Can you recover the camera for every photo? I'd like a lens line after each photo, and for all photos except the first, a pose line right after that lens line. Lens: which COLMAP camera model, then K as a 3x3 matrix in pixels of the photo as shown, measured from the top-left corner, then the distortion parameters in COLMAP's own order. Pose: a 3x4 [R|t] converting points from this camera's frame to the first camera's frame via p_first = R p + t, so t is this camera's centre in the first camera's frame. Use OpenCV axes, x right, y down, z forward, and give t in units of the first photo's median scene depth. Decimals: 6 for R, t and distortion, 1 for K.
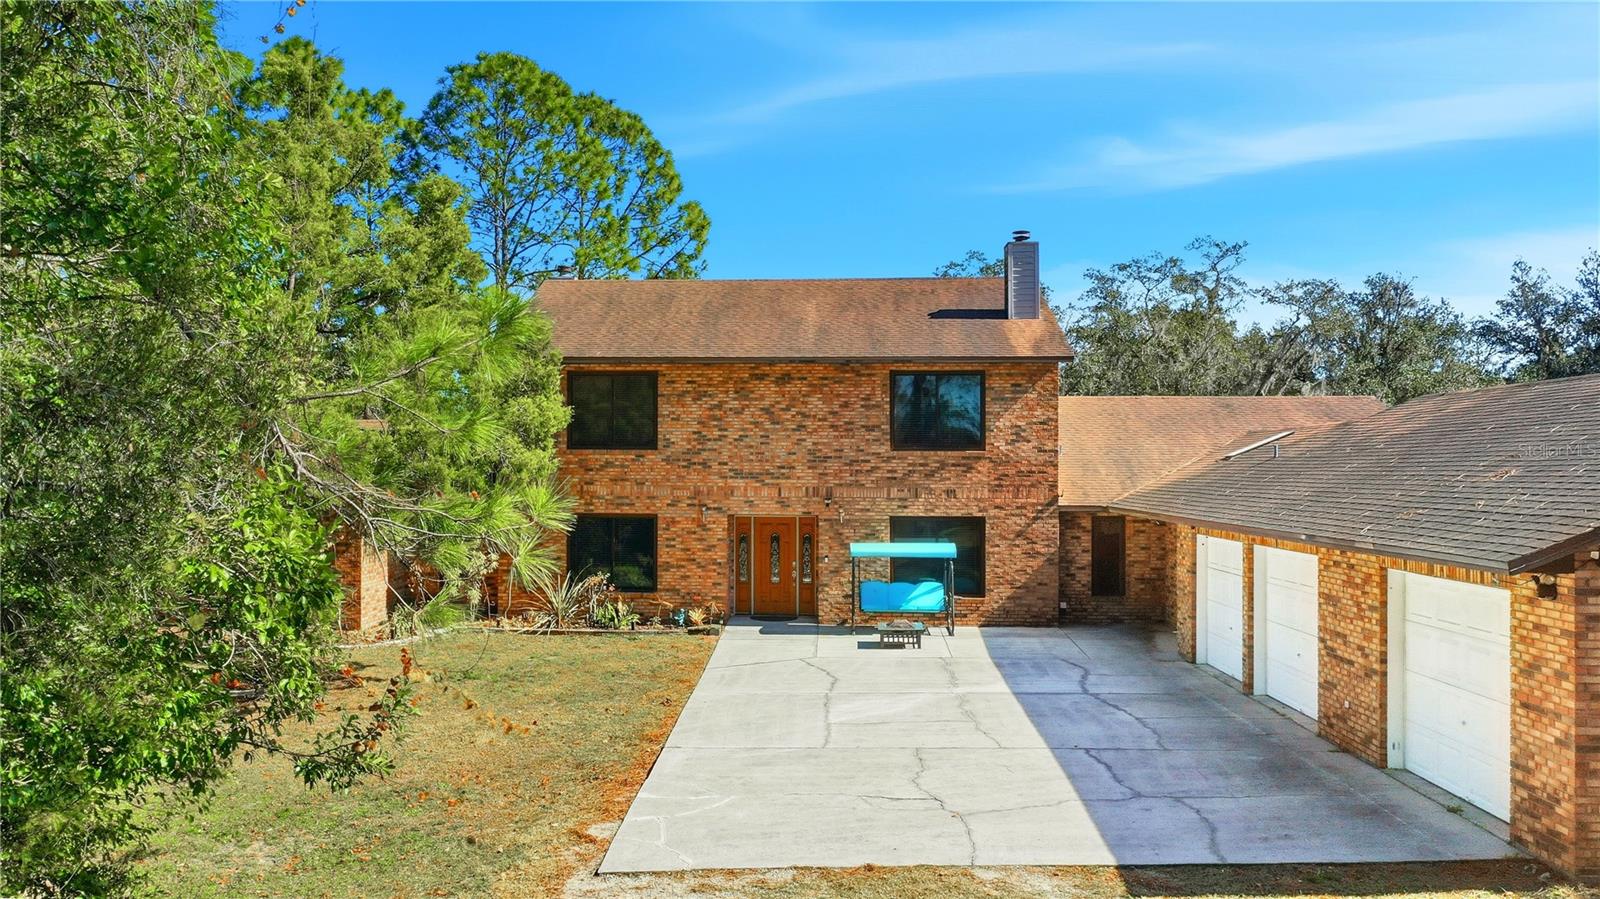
lens RADIAL K [[1390.8, 0, 768.7], [0, 1390.8, 457.4], [0, 0, 1]] dist [0.001531, -0.007638]
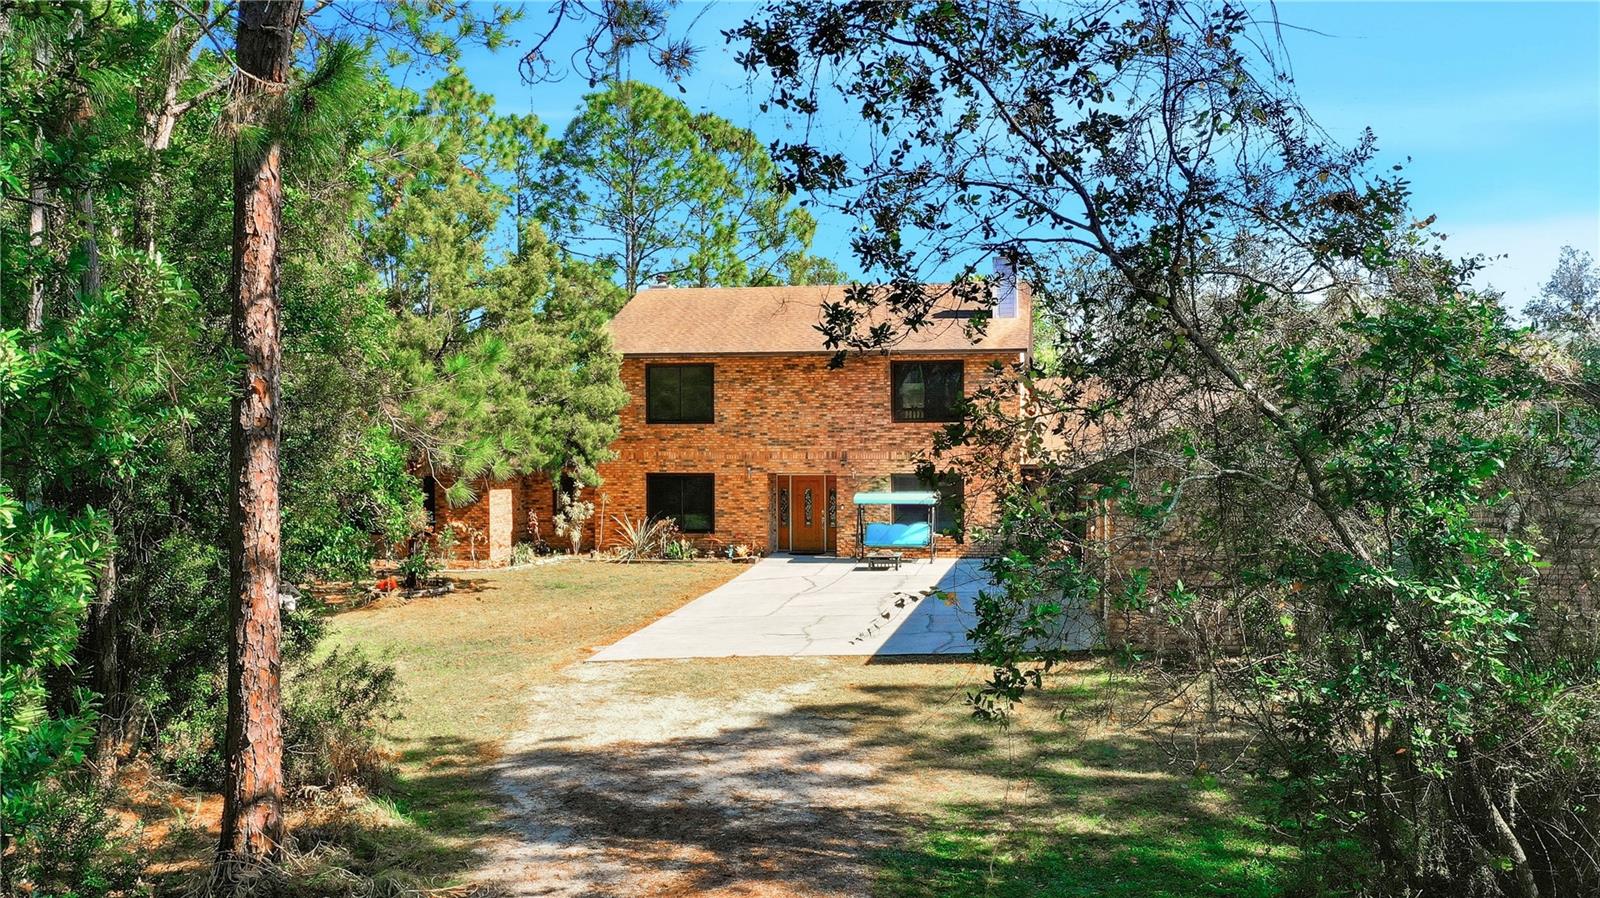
lens RADIAL K [[1248.3, 0, 800.0], [0, 1248.3, 449.0], [0, 0, 1]] dist [-0.002074, 0.002933]
pose [[0.998019, -0.006342, -0.062595, 0.074373], [0.007112, 0.999902, 0.012081, 0.004703], [0.062512, -0.012502, 0.997966, -0.163164]]
